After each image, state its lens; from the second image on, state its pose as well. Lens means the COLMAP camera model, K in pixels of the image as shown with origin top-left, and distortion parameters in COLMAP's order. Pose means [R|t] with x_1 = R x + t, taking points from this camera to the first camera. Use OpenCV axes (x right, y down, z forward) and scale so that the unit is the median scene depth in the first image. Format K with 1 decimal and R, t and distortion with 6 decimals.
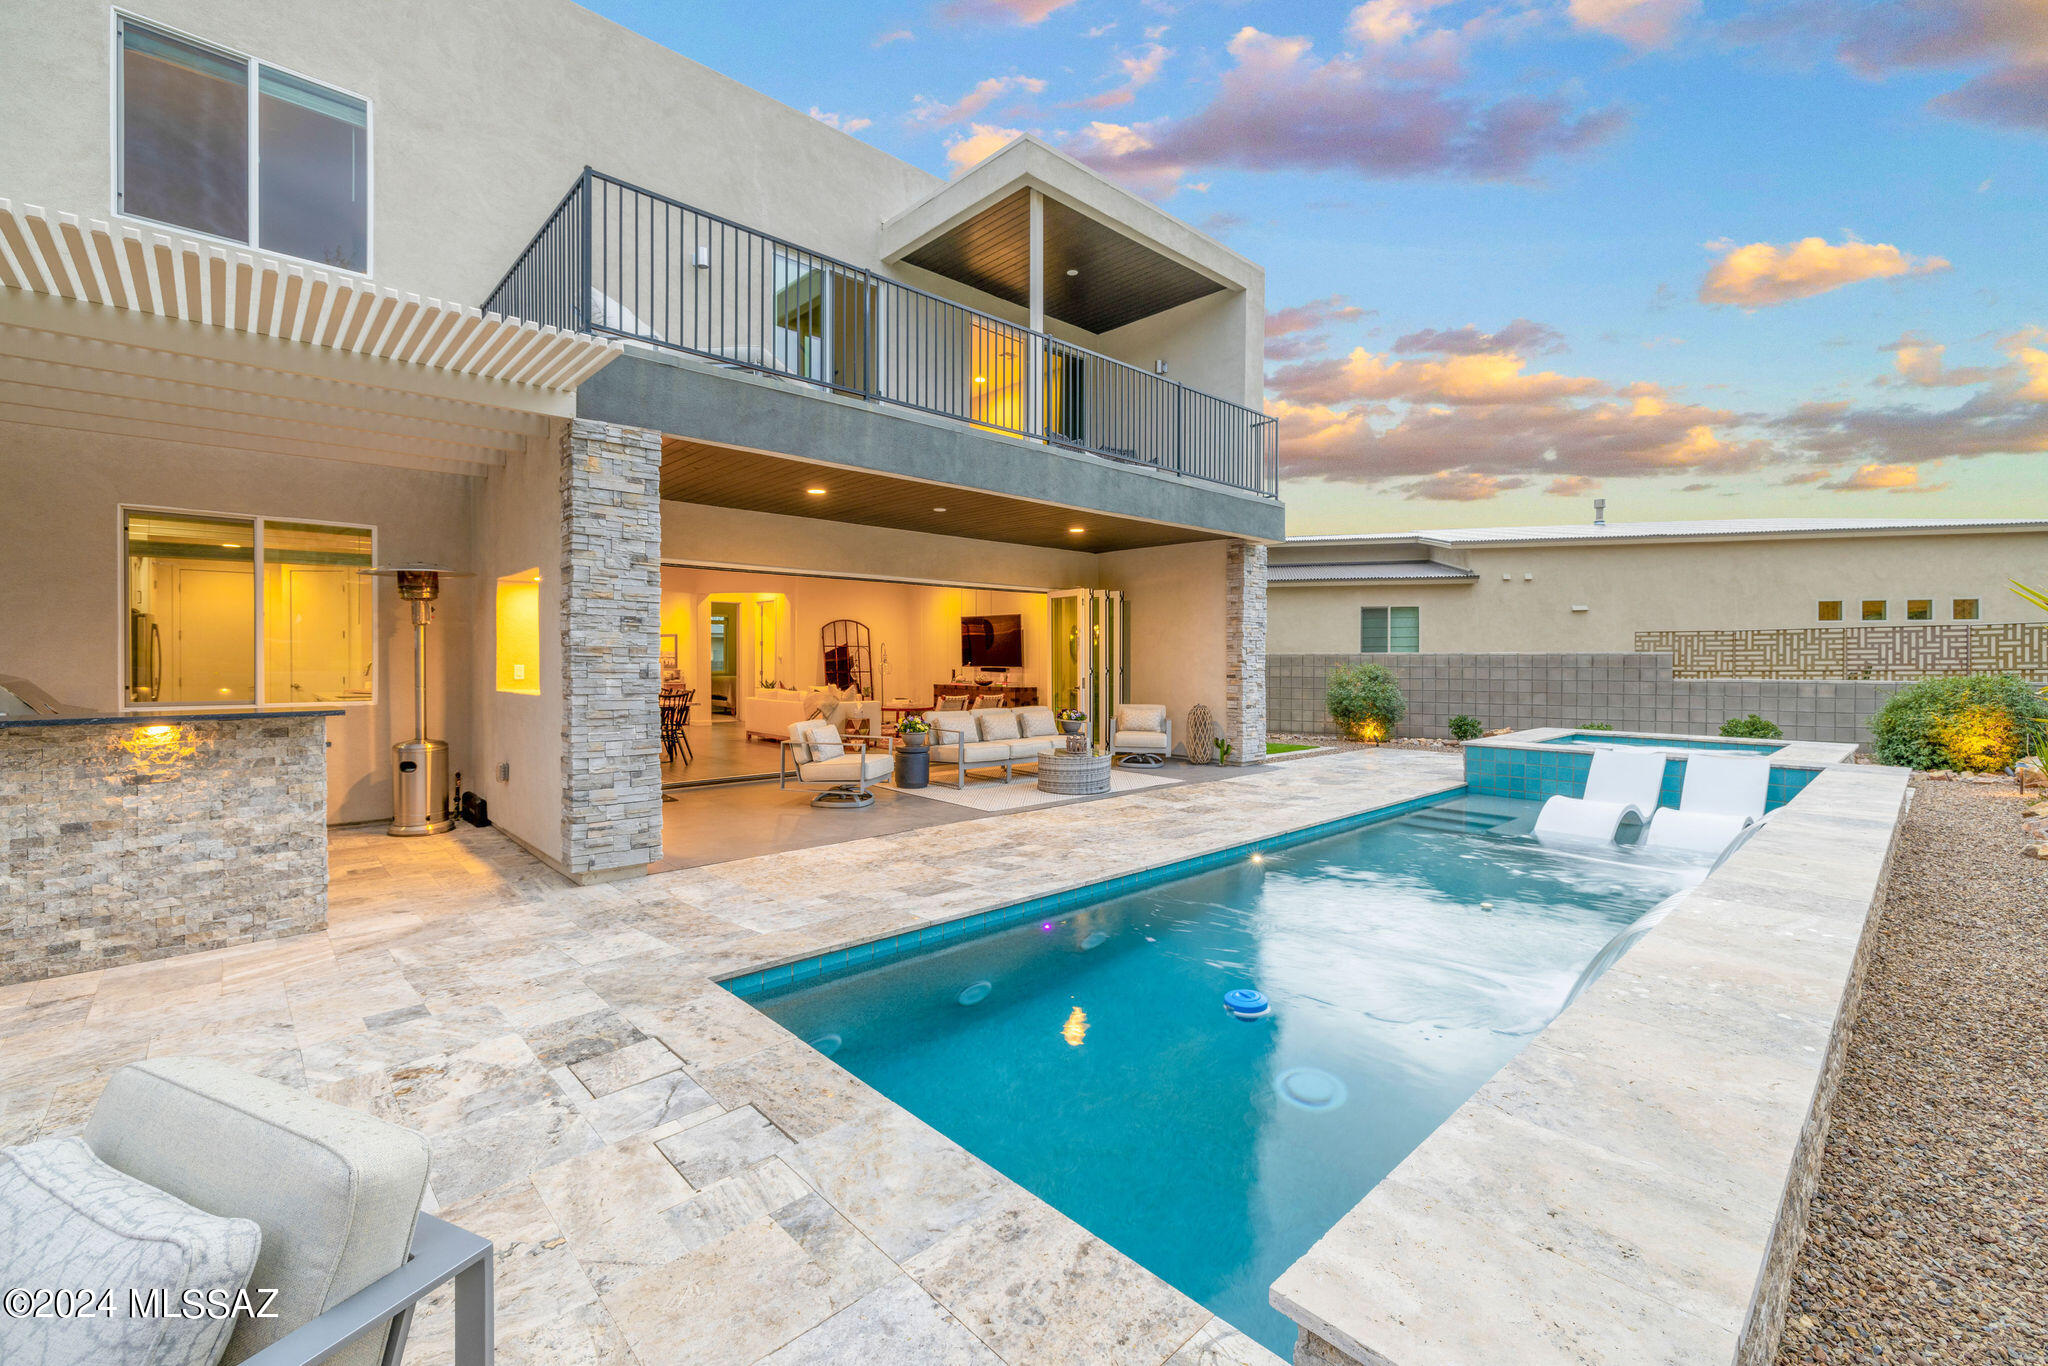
lens RADIAL K [[856.9, 0, 1021.6], [0, 856.9, 674.7], [0, 0, 1]] dist [0.000742, -0.000135]
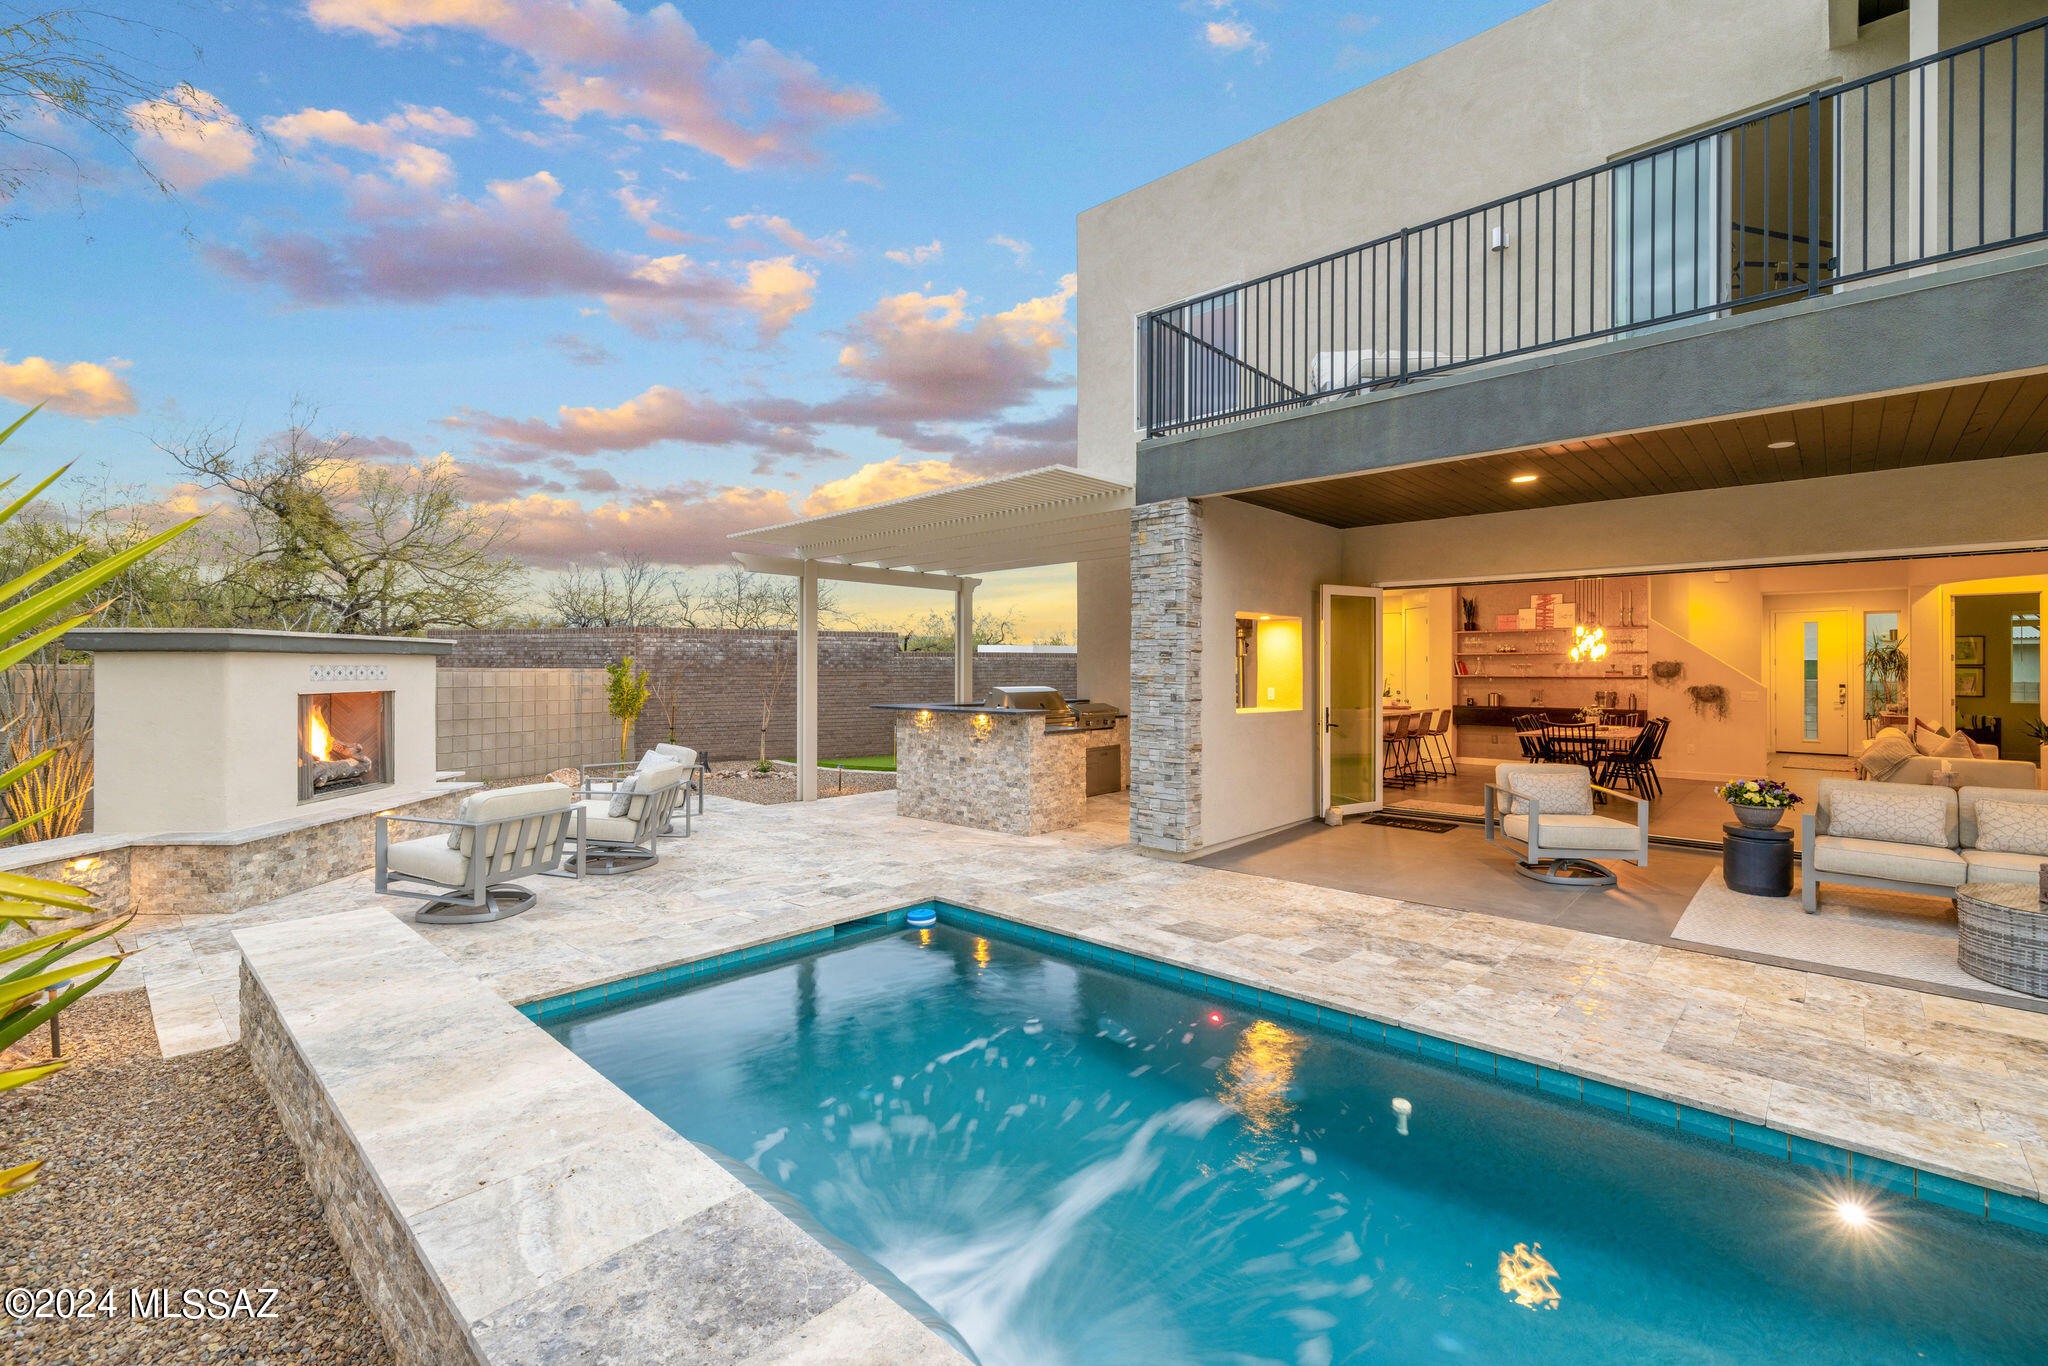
lens RADIAL K [[880.1, 0, 1023.5], [0, 880.1, 670.6], [0, 0, 1]] dist [0.000636, -0.000211]
pose [[0.071585, -0.002497, -0.997431, 0.843377], [-0.020875, 0.999774, -0.004001, -0.031243], [0.997216, 0.021108, 0.071516, 0.721453]]
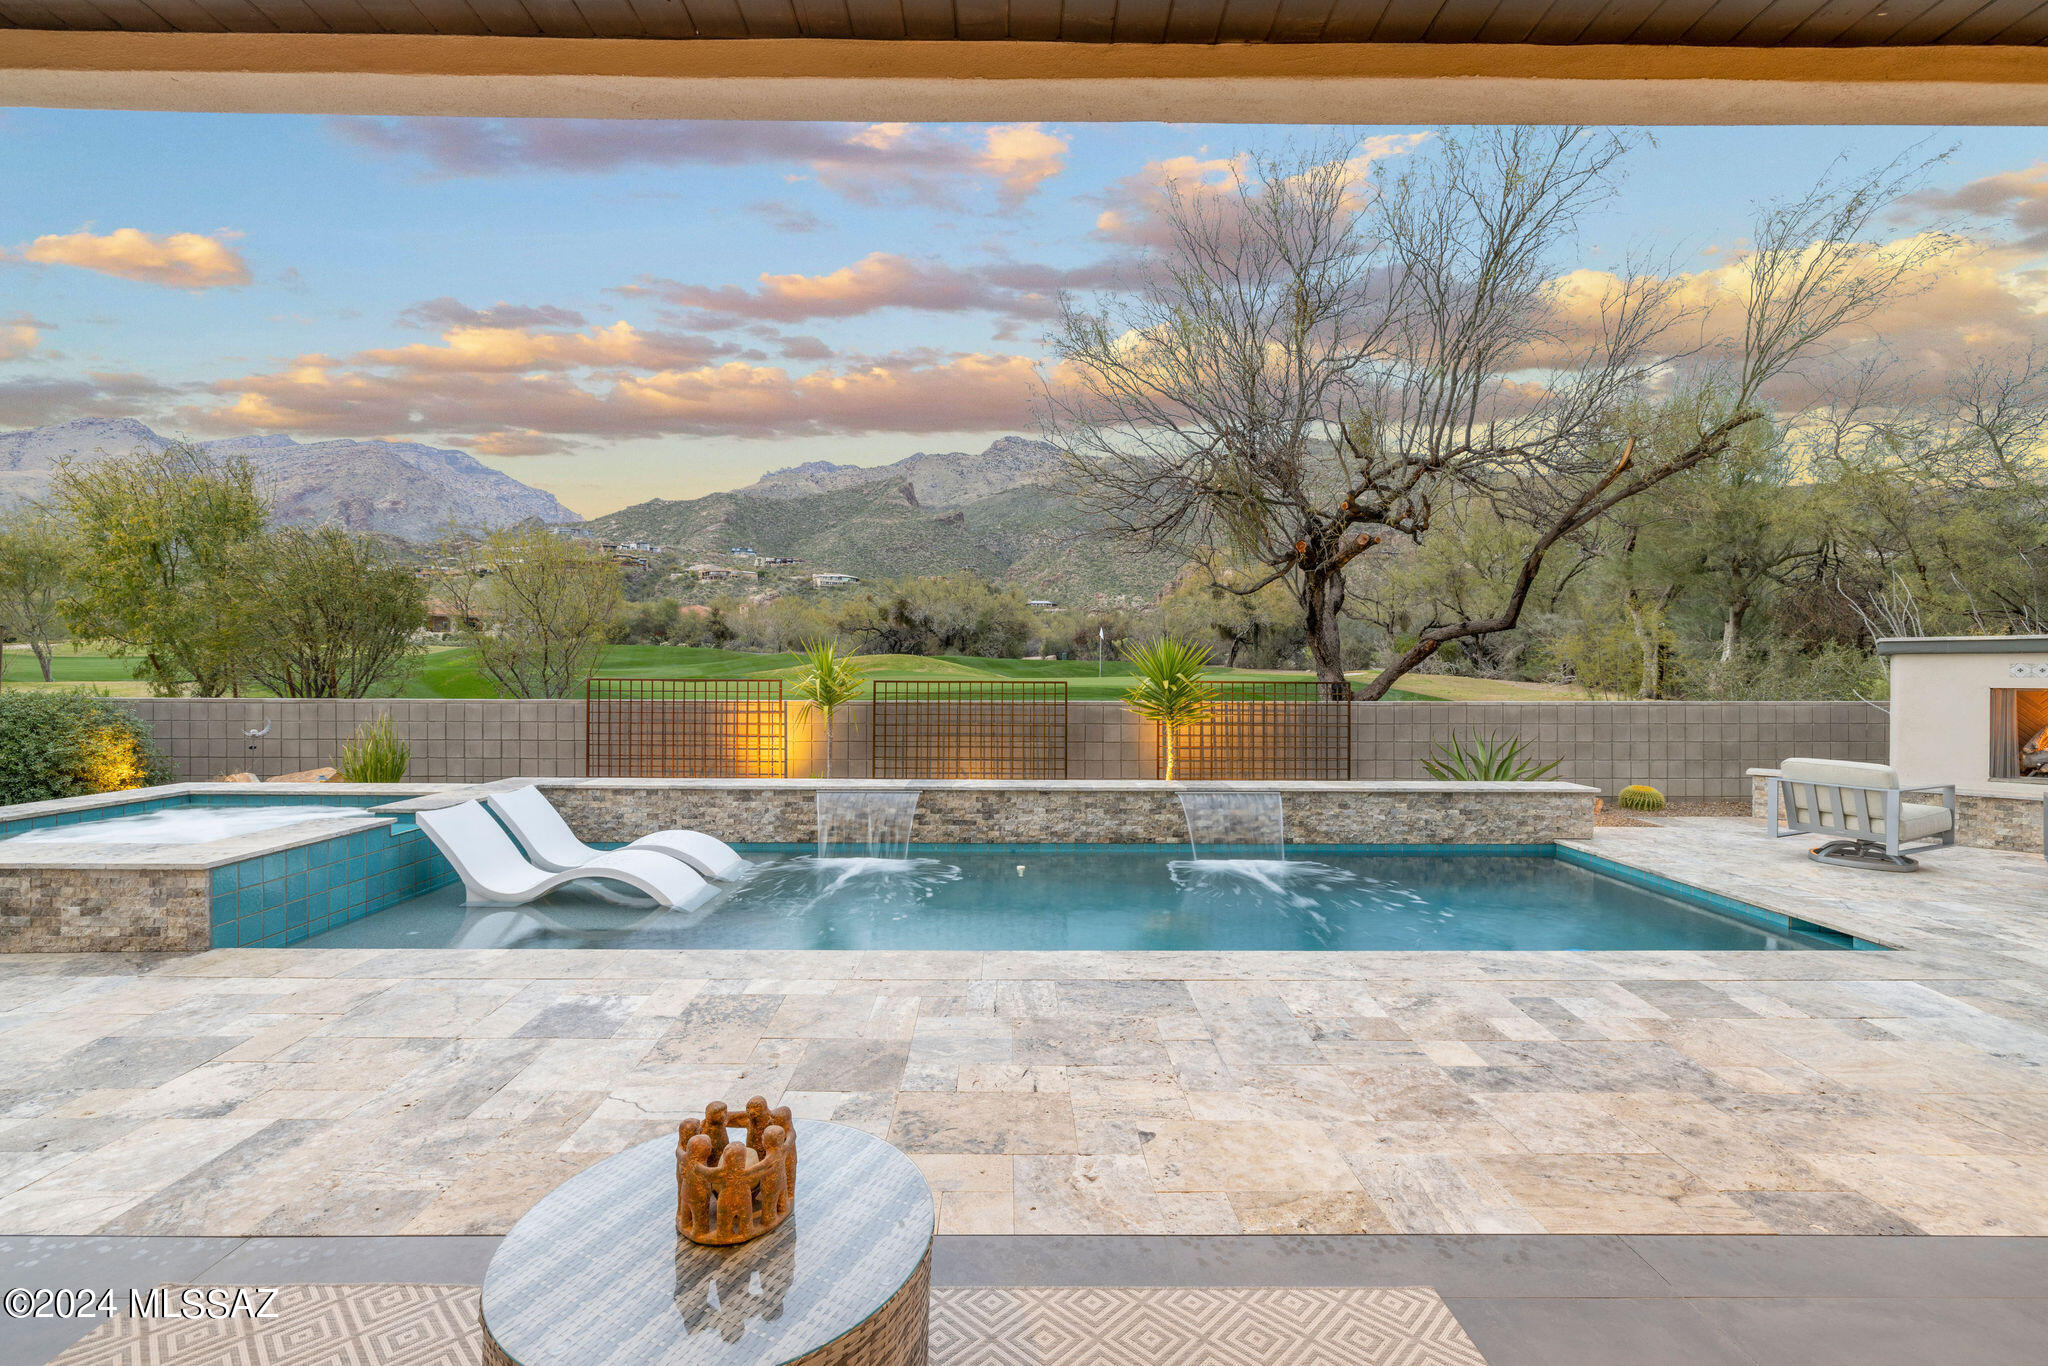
lens RADIAL K [[866.1, 0, 1013.3], [0, 866.1, 677.7], [0, 0, 1]] dist [0.000817, 0.000078]
pose [[-0.734503, -0.009456, 0.678540, -0.178066], [0.008059, 0.999711, 0.022656, -0.044054], [-0.678558, 0.022109, -0.734214, 1.897701]]
